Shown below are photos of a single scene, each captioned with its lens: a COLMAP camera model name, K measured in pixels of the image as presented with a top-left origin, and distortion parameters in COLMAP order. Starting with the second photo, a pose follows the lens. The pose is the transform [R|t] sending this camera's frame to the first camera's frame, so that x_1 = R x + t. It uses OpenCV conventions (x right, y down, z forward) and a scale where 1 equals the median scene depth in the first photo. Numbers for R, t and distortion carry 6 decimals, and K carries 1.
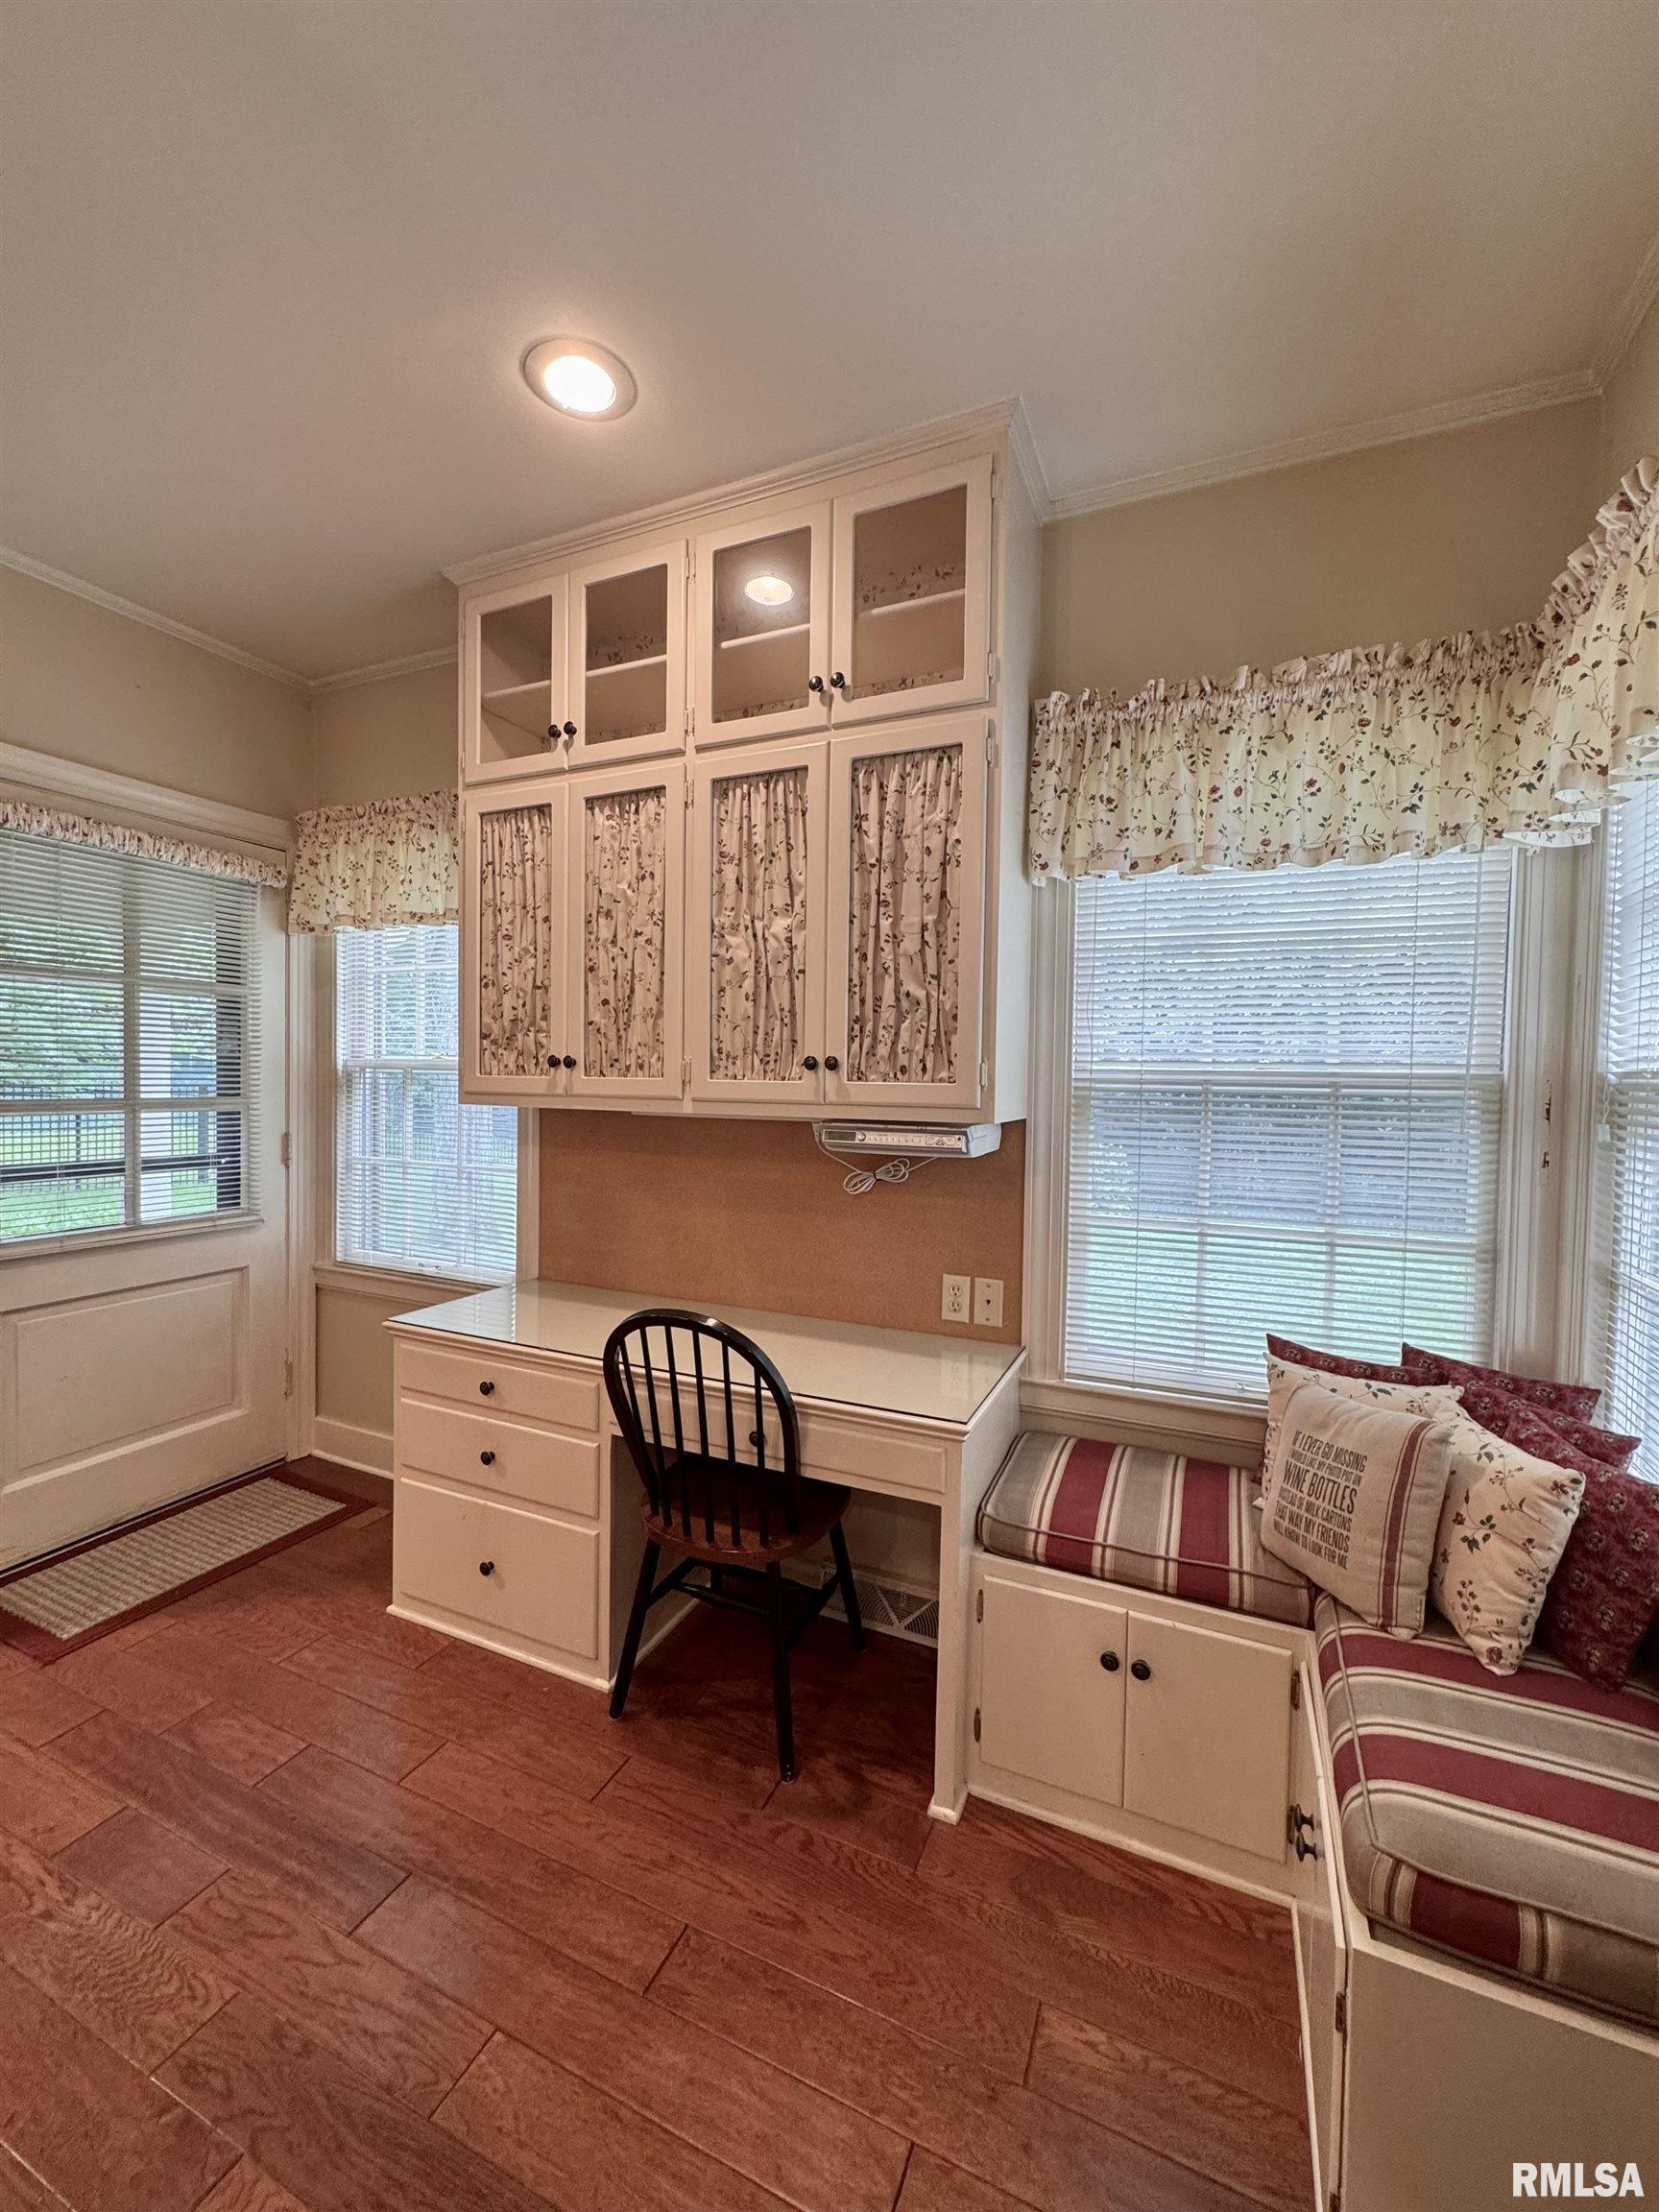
lens RADIAL K [[884.1, 0, 830.6], [0, 884.1, 1104.2], [0, 0, 1]] dist [-0.001867, -0.000169]
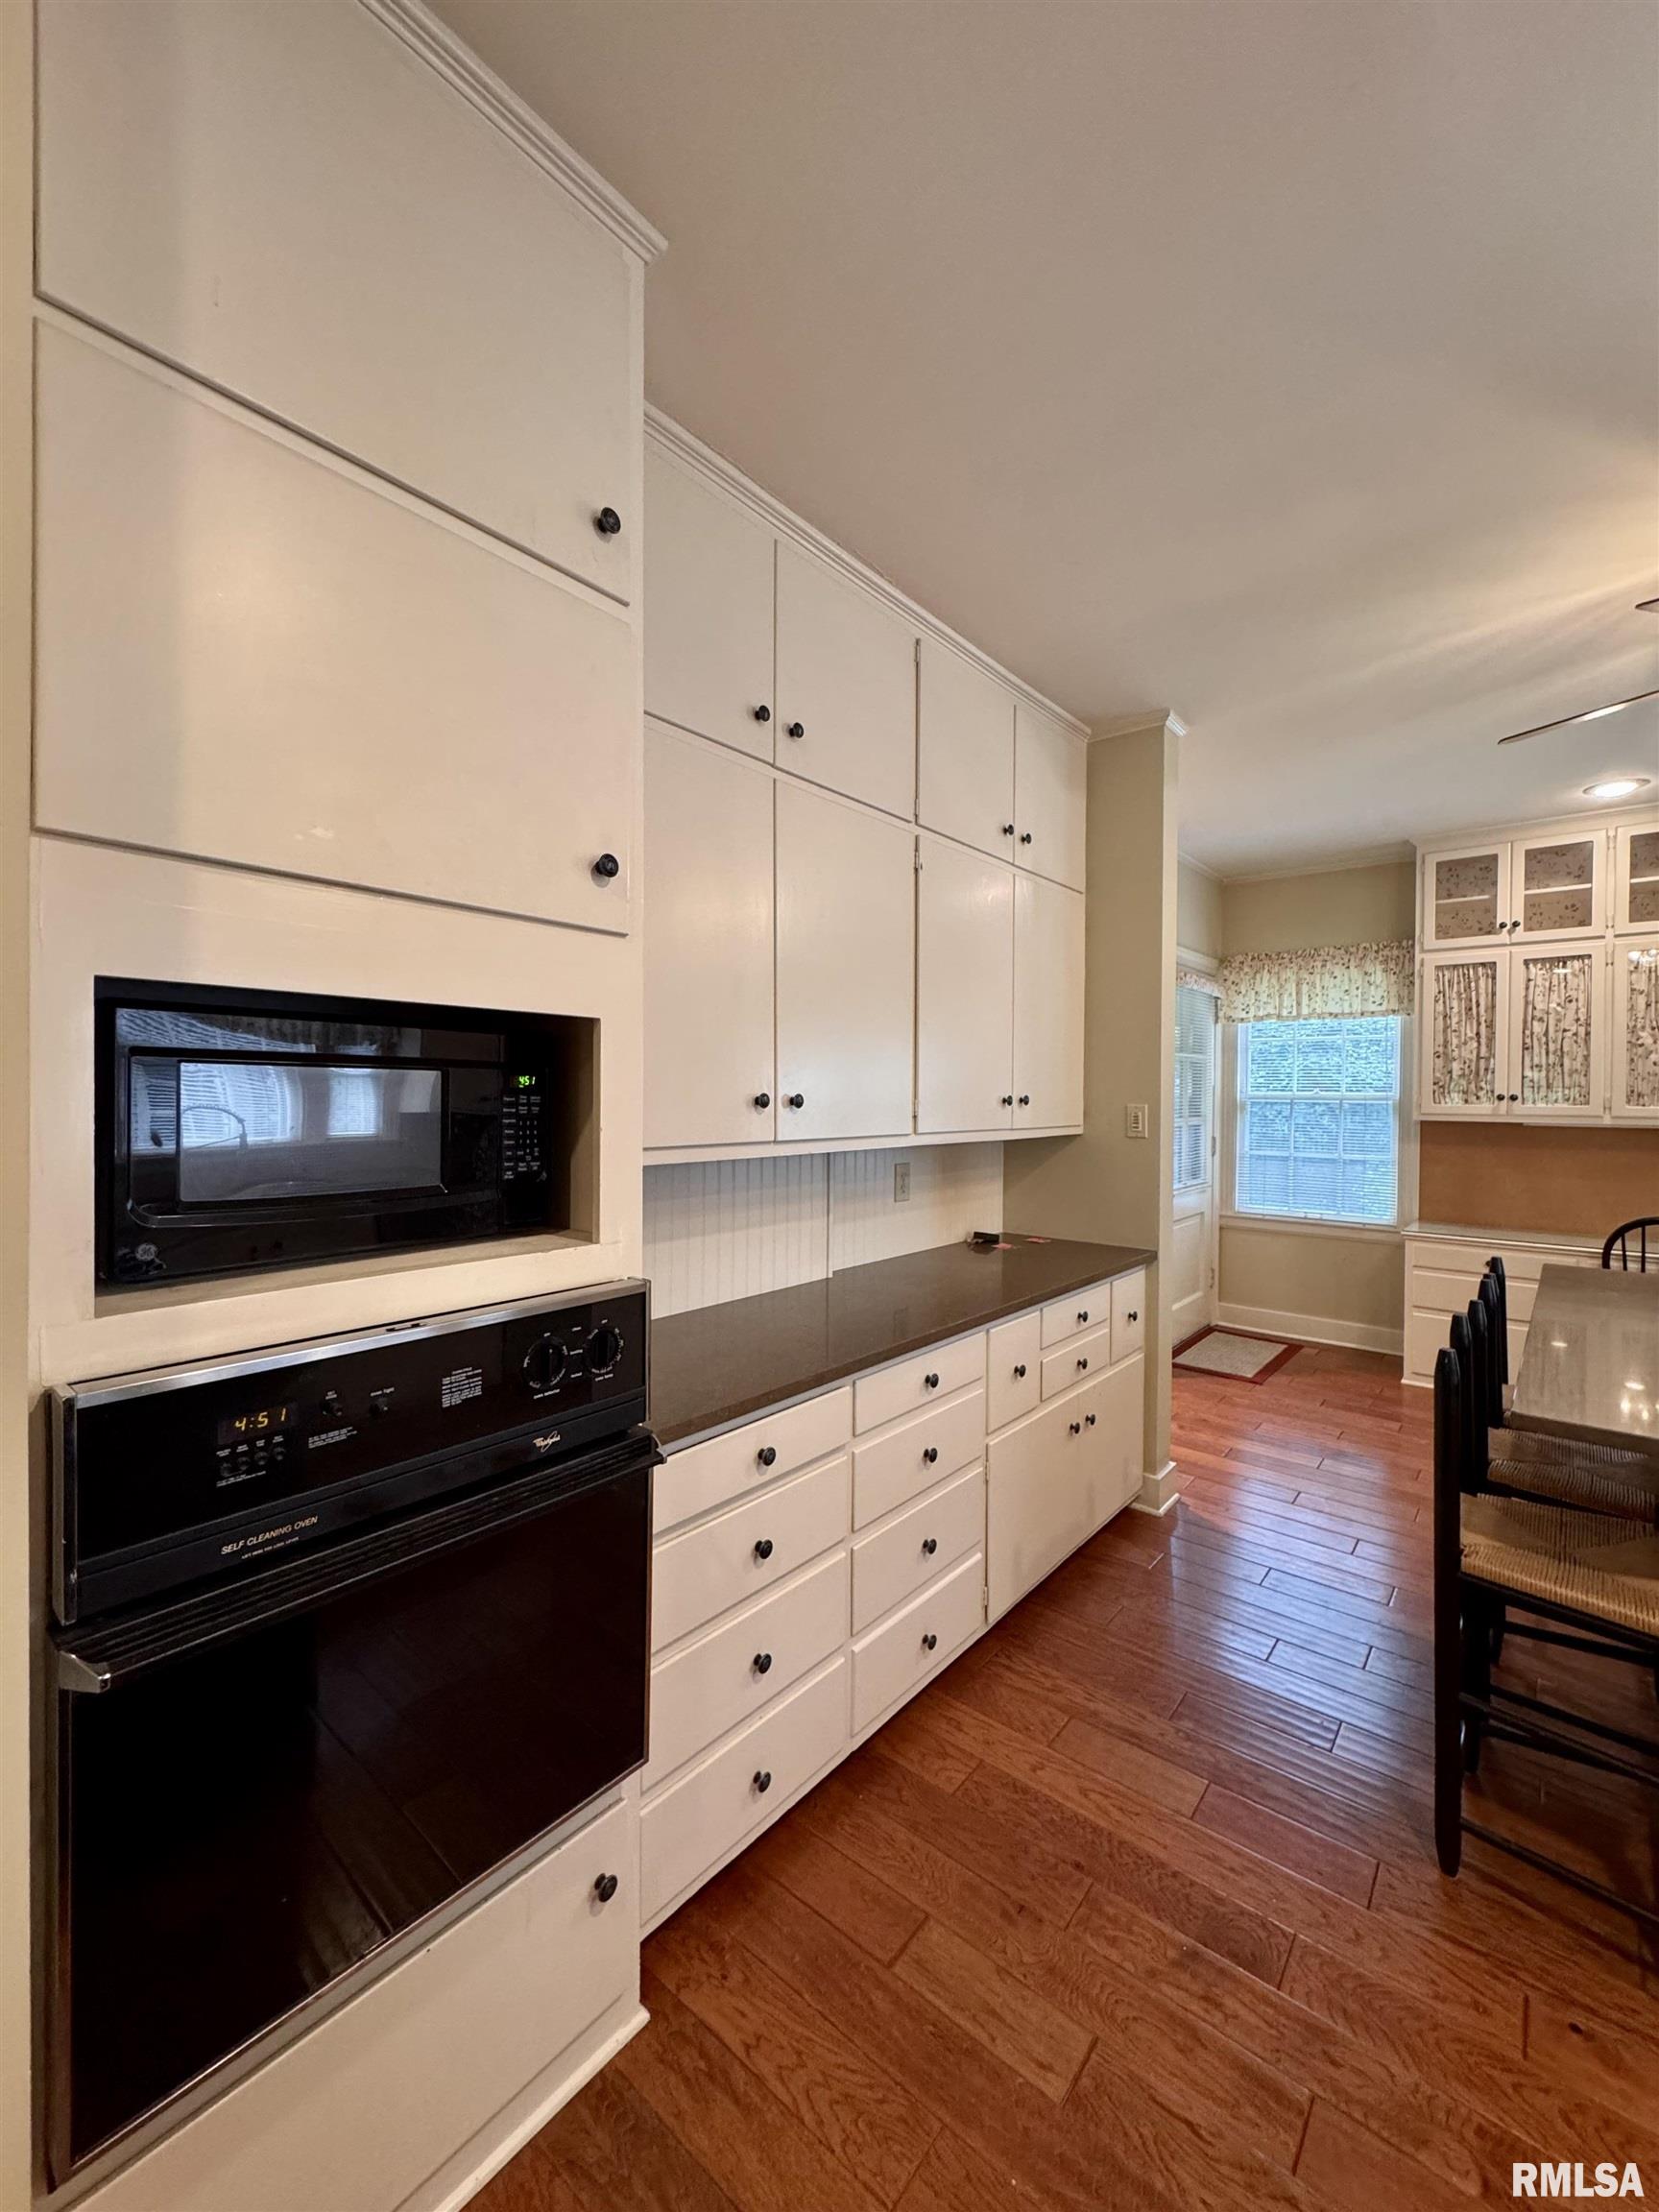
lens RADIAL K [[882.0, 0, 829.8], [0, 882.0, 1102.2], [0, 0, 1]] dist [-0.002300, 0.000104]
pose [[0.962394, -0.008181, -0.271534, -1.342649], [0.002905, 0.999799, -0.019824, -0.004736], [0.271642, 0.018290, 0.962225, -1.372125]]
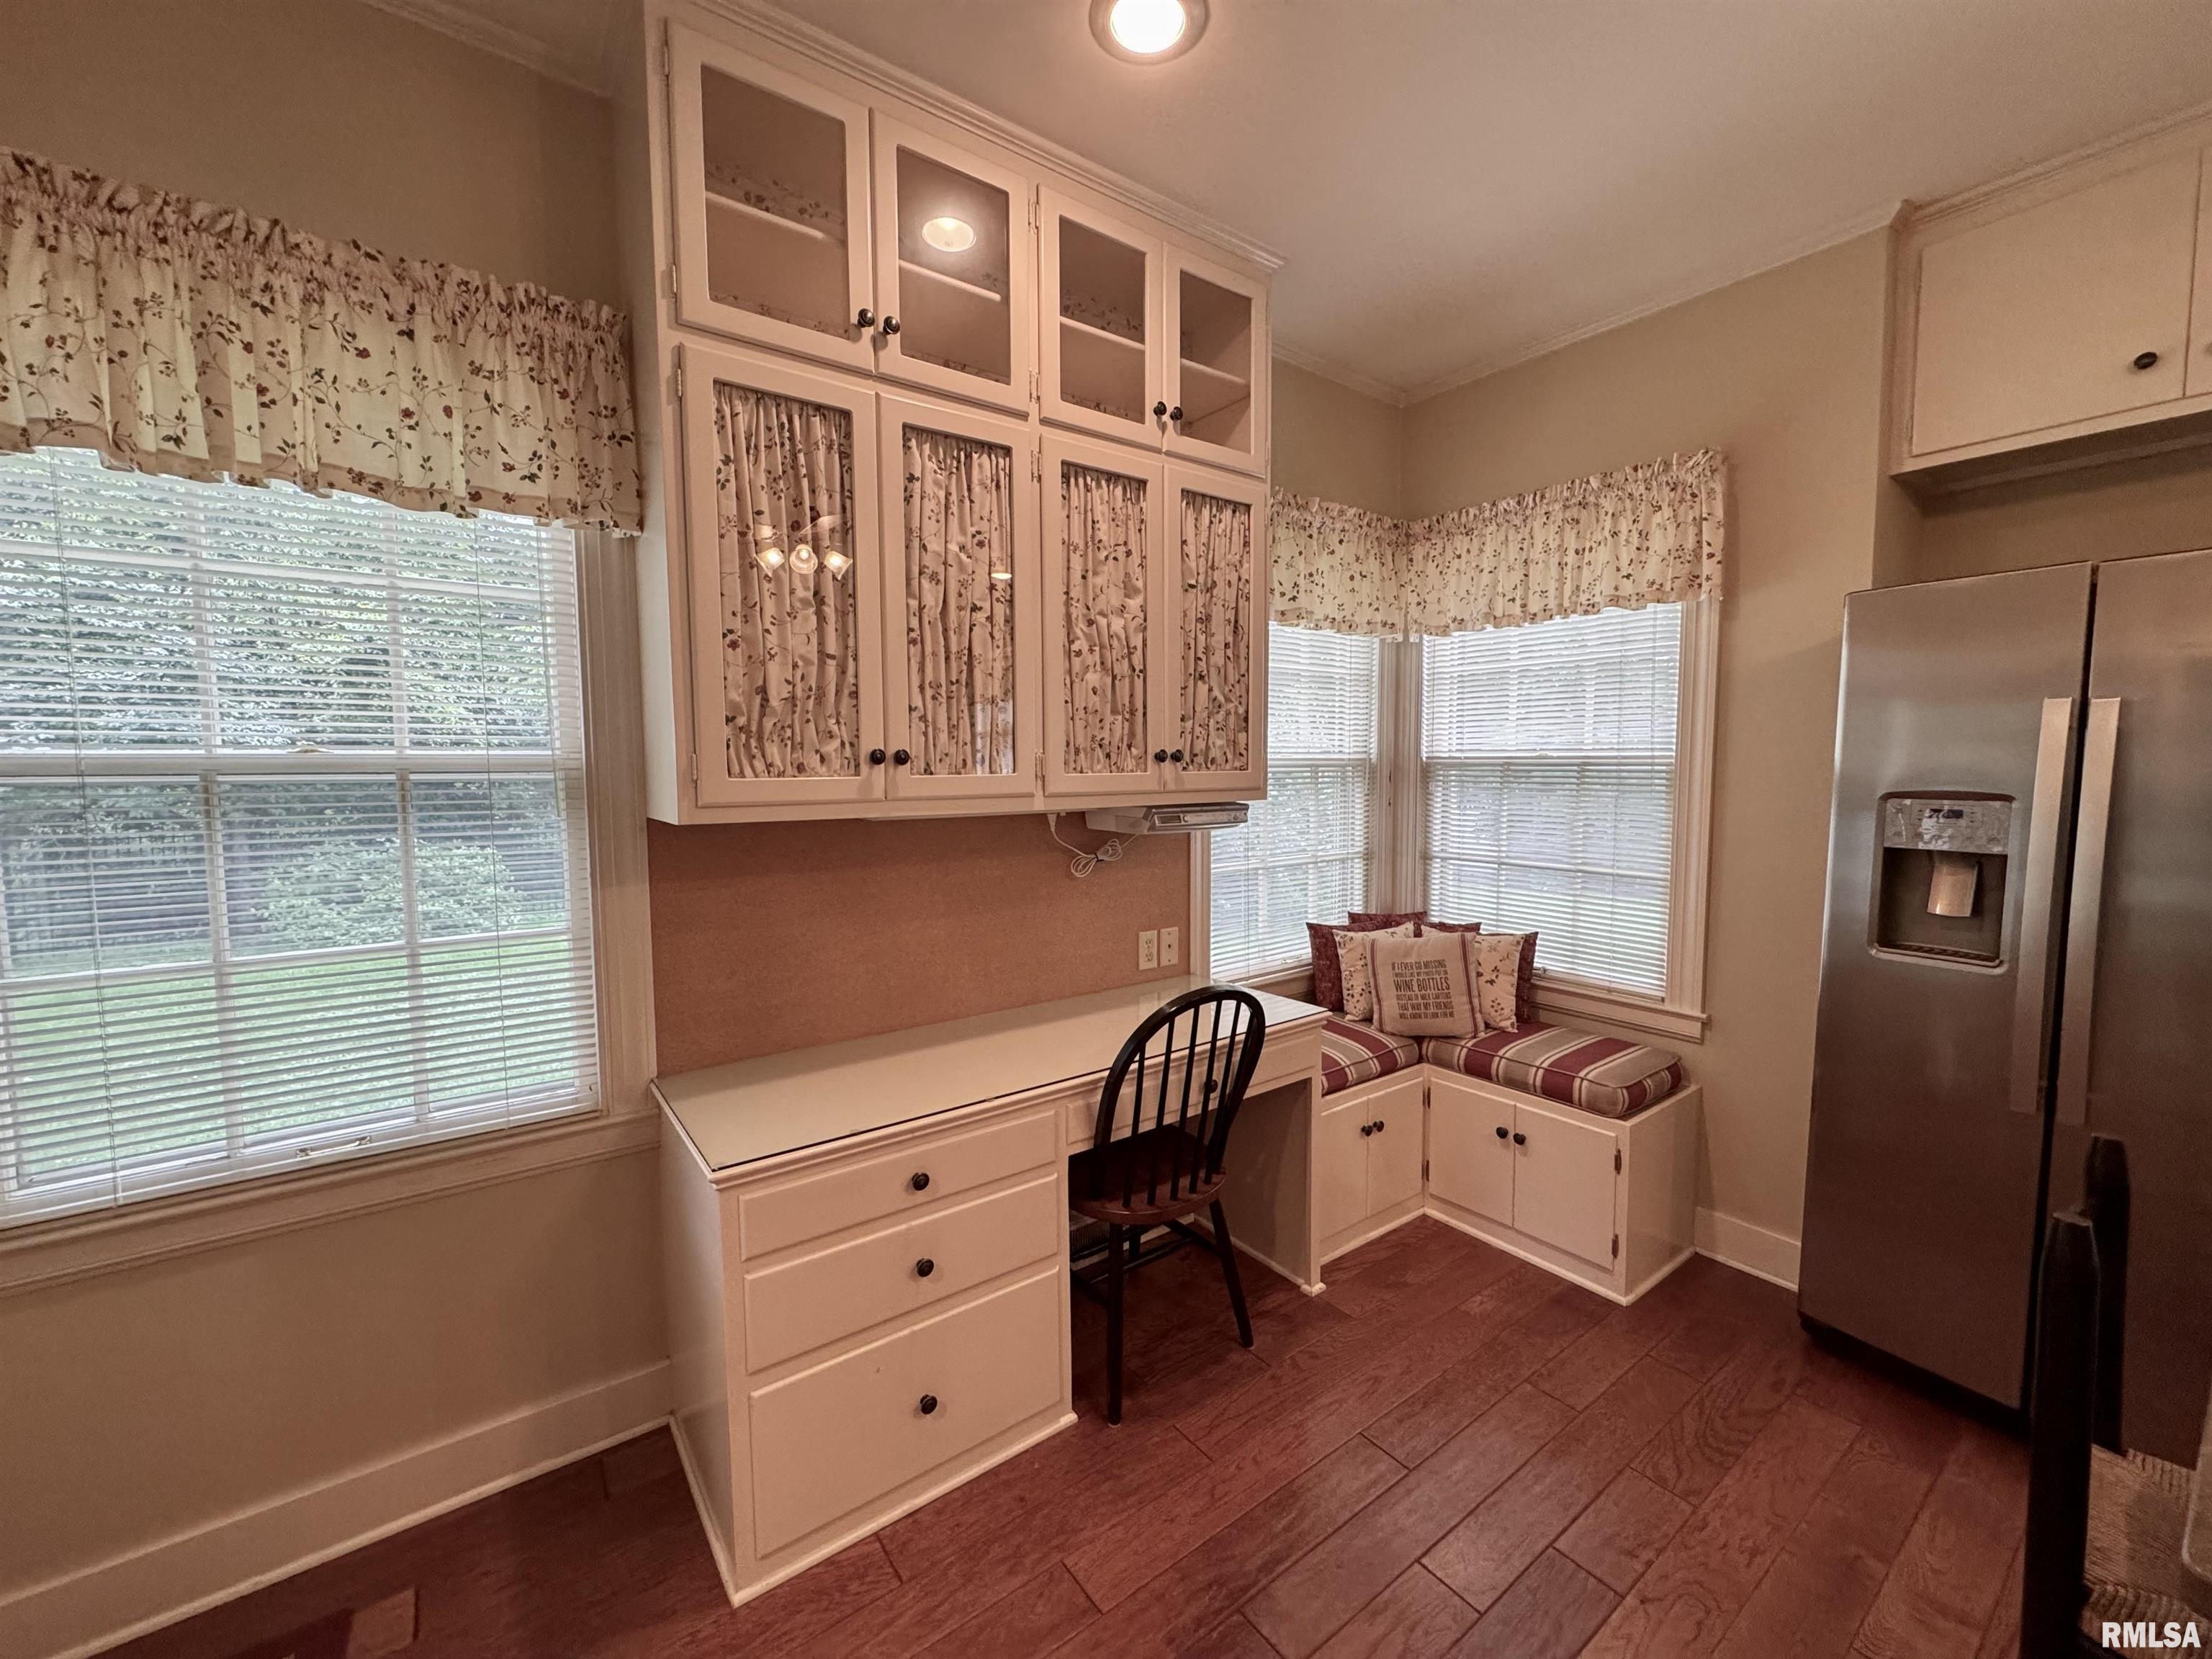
lens RADIAL K [[884.1, 0, 1106.6], [0, 884.1, 828.2], [0, 0, 1]] dist [-0.001867, -0.000169]
pose [[0.490493, -0.083108, 0.867473, -1.007120], [0.040731, 0.996541, 0.072442, -0.038475], [-0.870493, -0.000199, 0.492181, 0.502271]]
